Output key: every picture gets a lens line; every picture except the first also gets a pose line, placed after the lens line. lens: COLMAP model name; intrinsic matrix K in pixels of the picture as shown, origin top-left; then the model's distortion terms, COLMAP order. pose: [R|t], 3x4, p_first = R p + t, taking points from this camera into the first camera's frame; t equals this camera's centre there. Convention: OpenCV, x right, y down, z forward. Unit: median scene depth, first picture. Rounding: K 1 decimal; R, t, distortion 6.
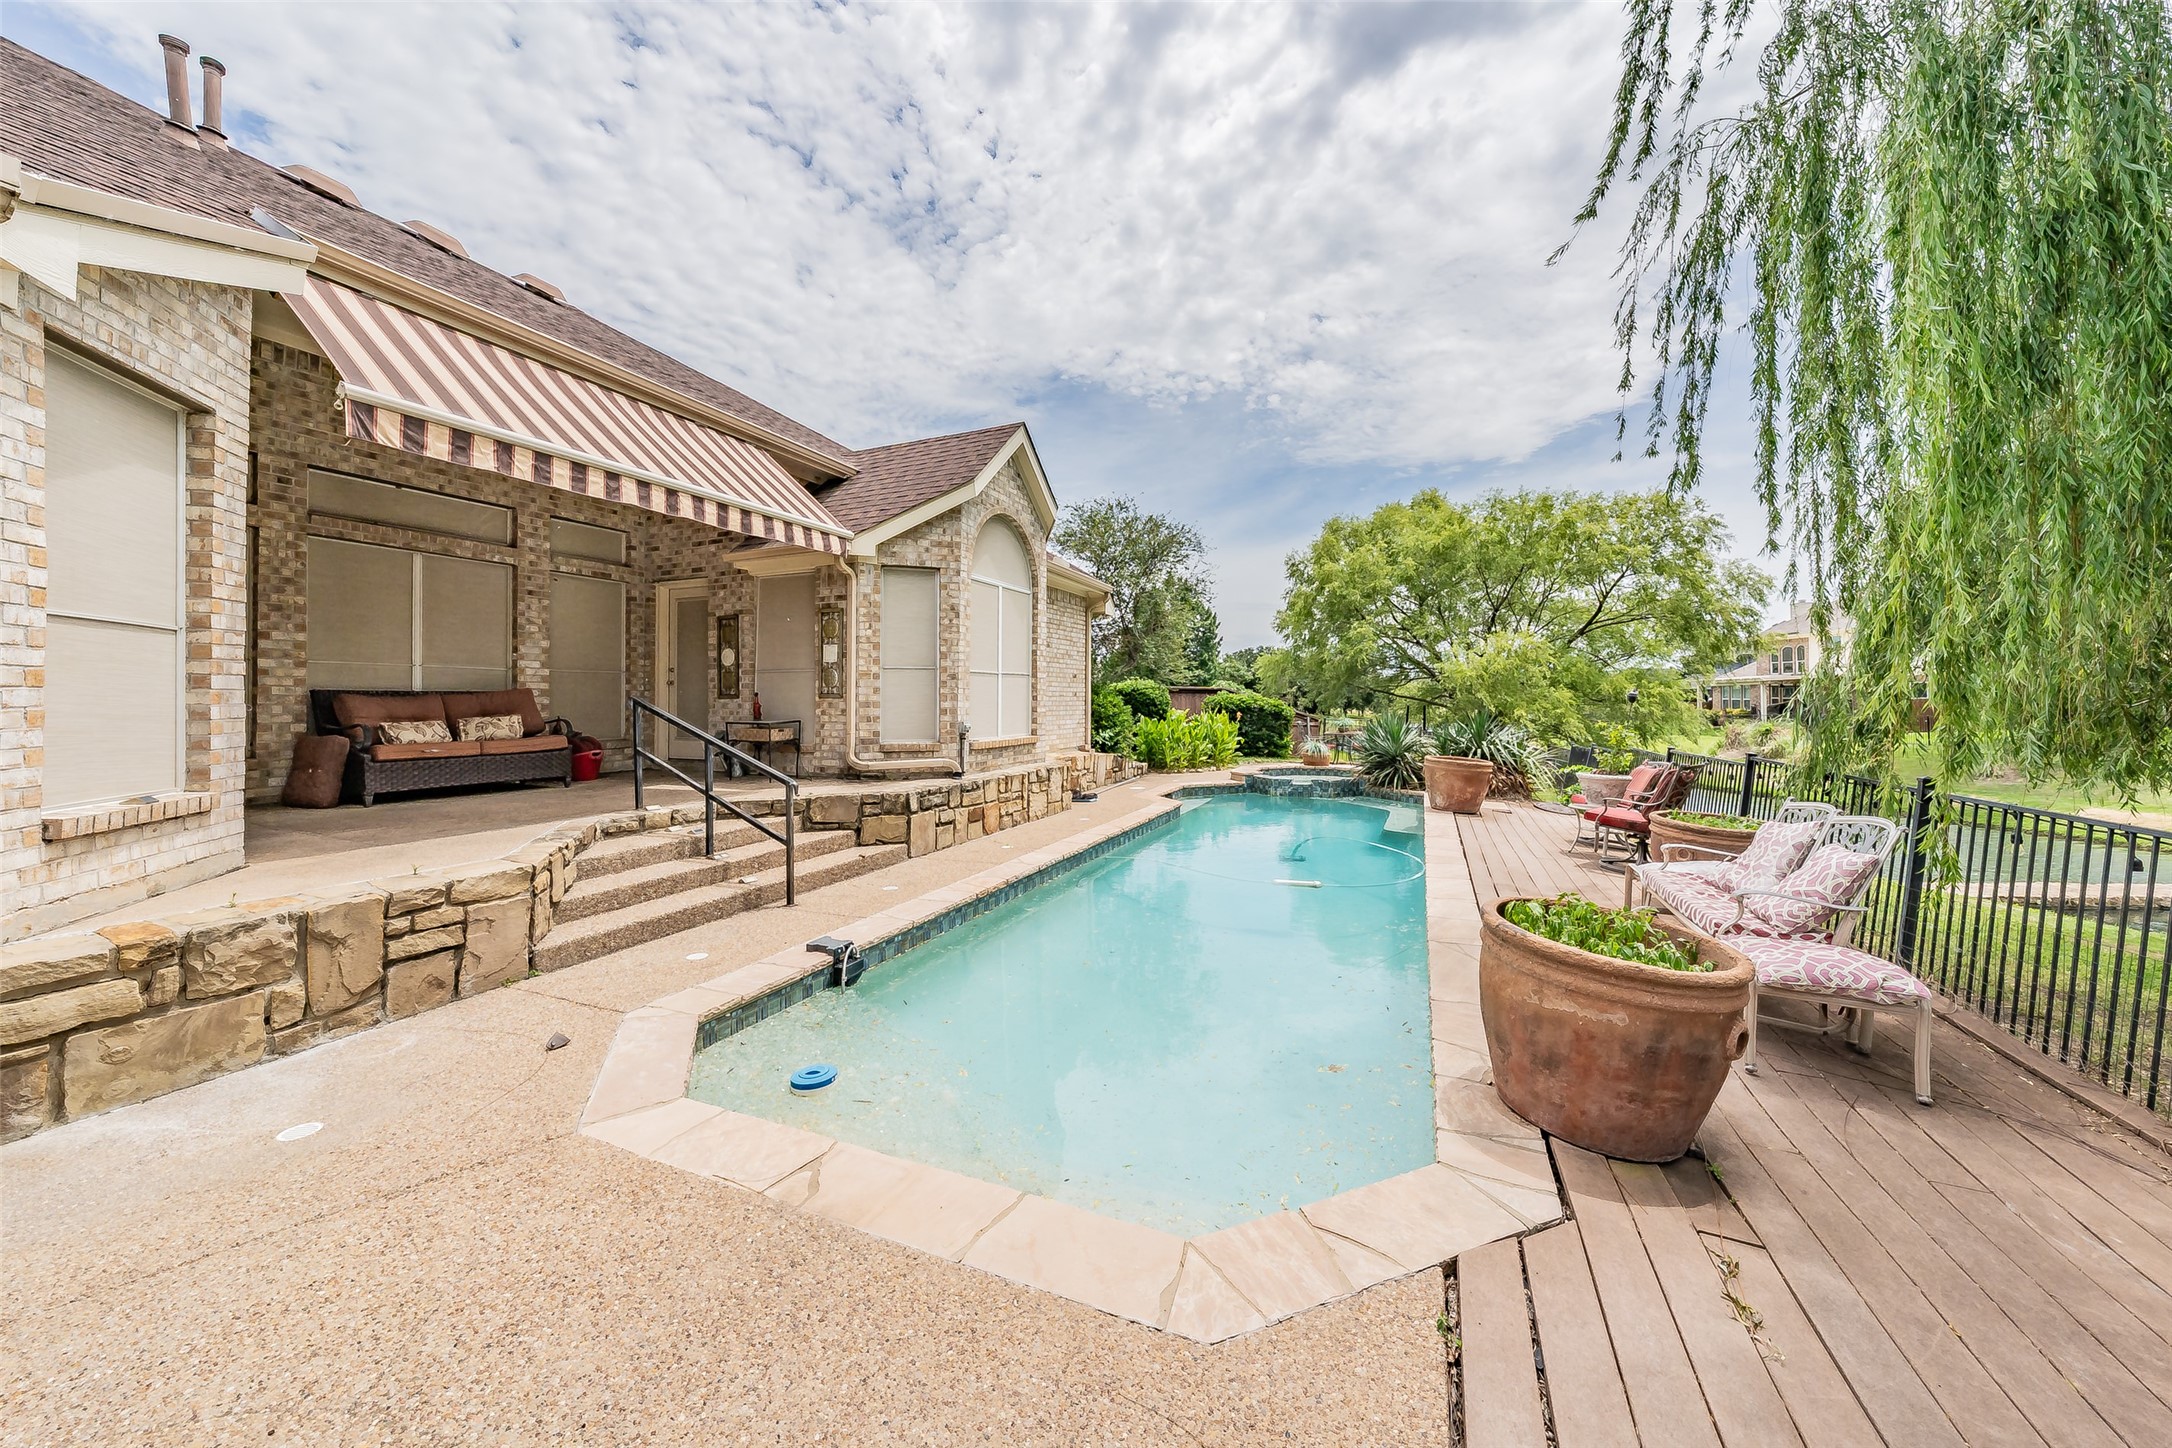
lens RADIAL K [[762.5, 0, 1077.4], [0, 762.5, 696.9], [0, 0, 1]] dist [-0.000934, 0.000409]
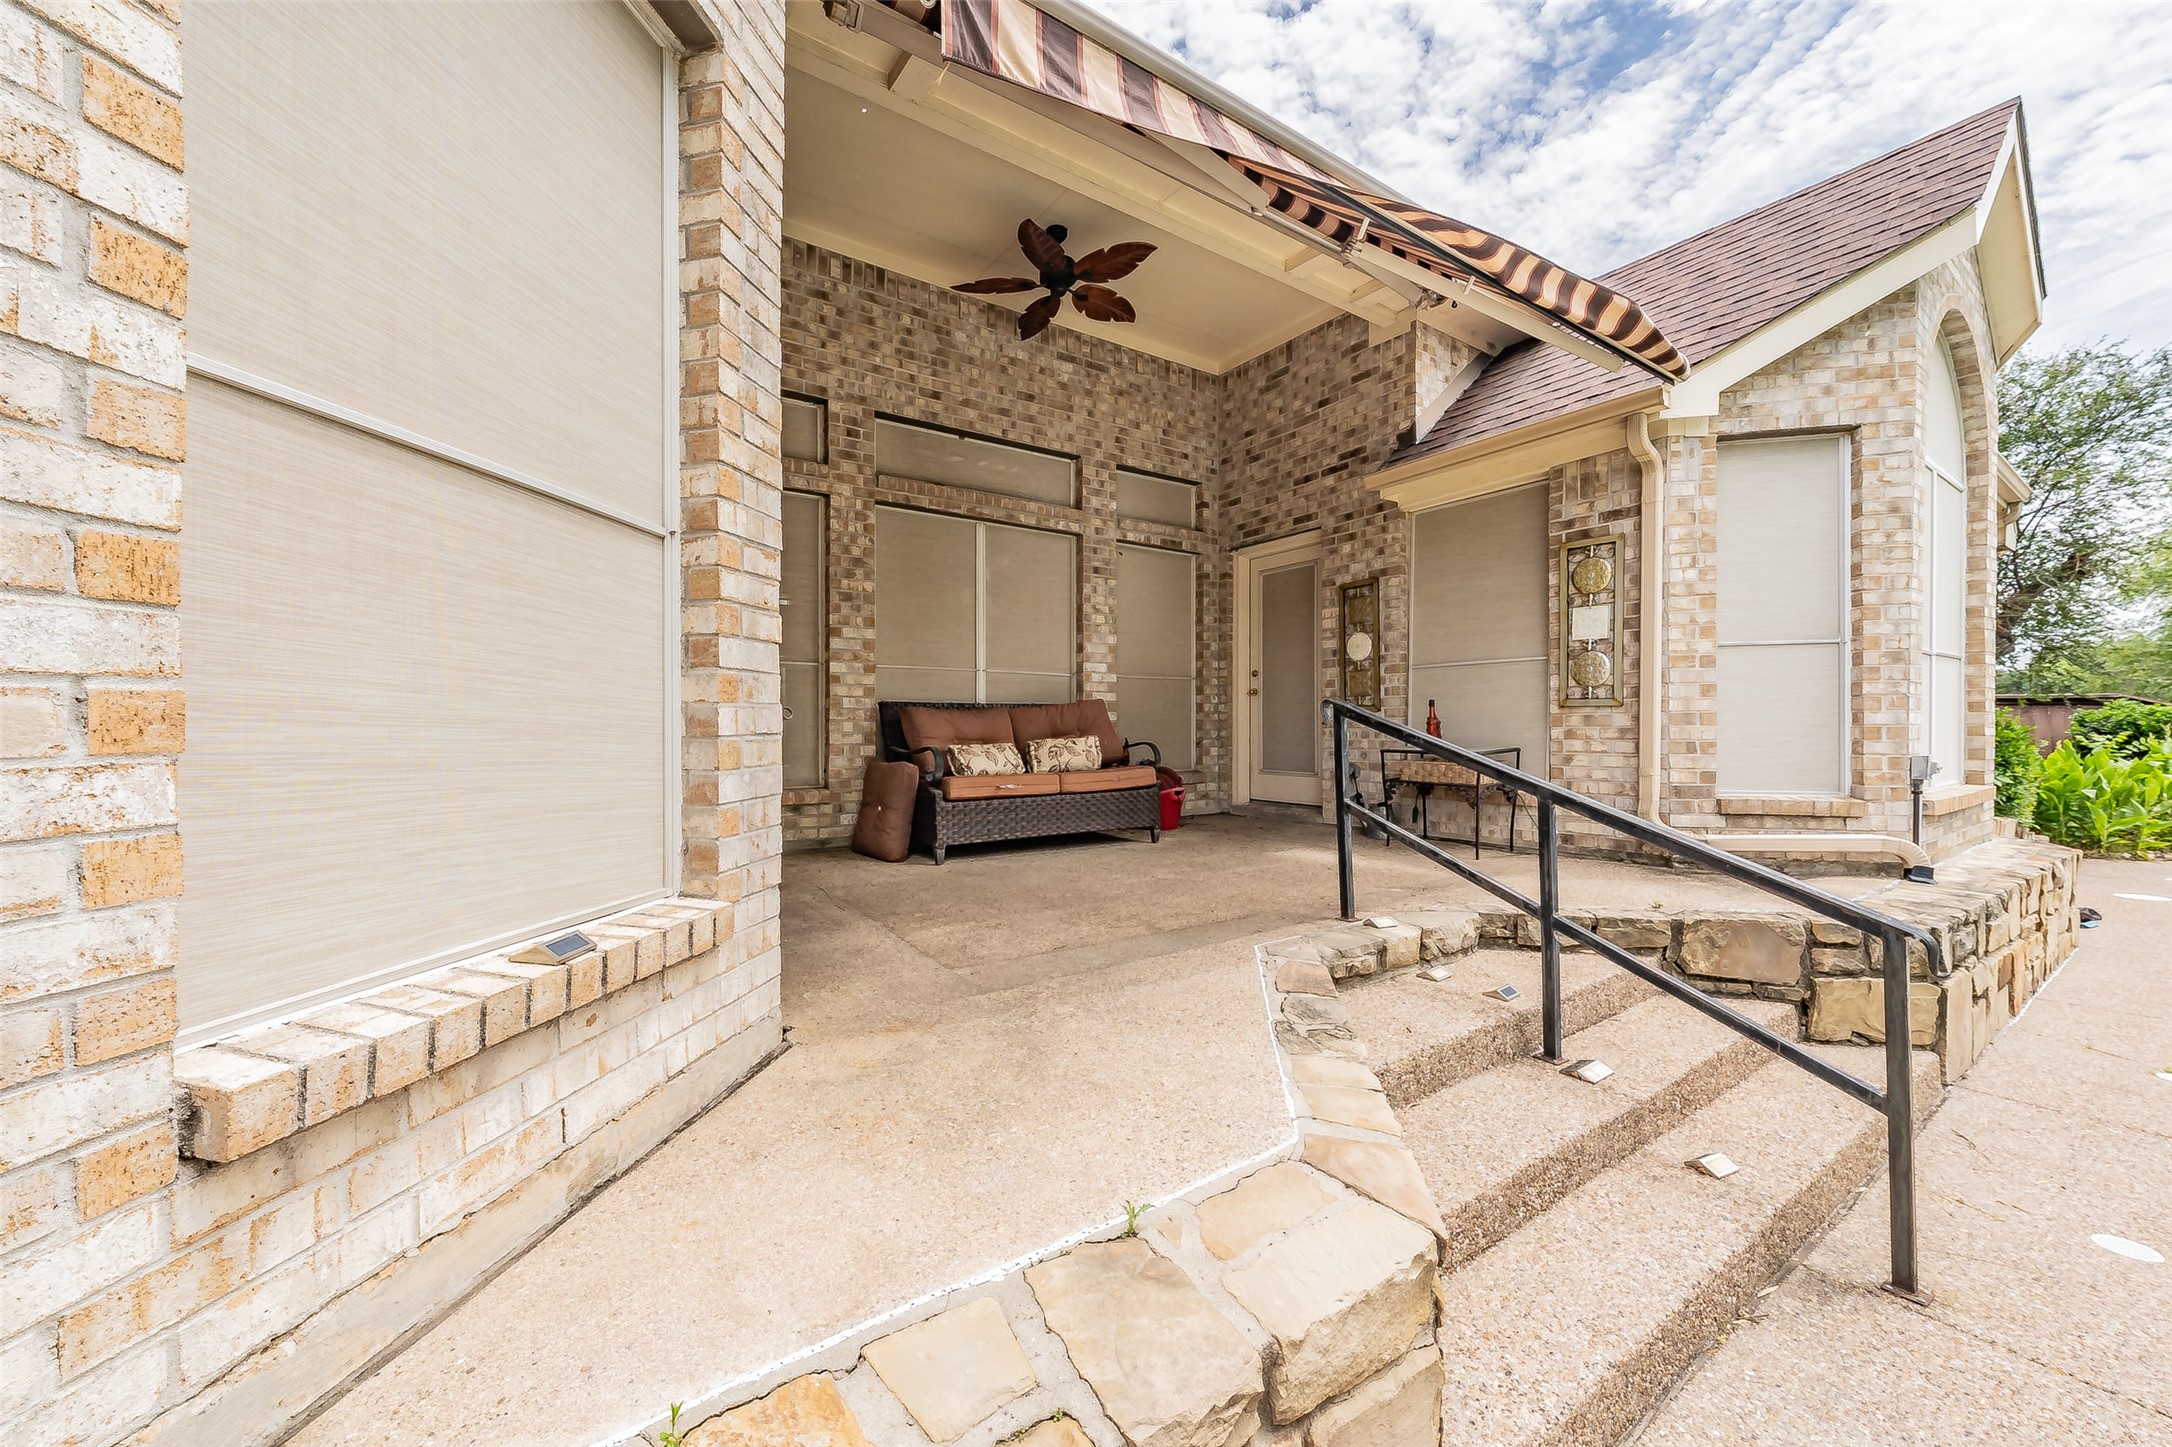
lens RADIAL K [[762.5, 0, 1077.8], [0, 762.5, 724.3], [0, 0, 1]] dist [-0.000934, 0.000409]
pose [[0.861854, -0.004536, -0.507137, -0.422835], [0.005301, 0.999986, 0.000065, 0.013835], [0.507130, -0.002745, 0.861865, 0.418010]]
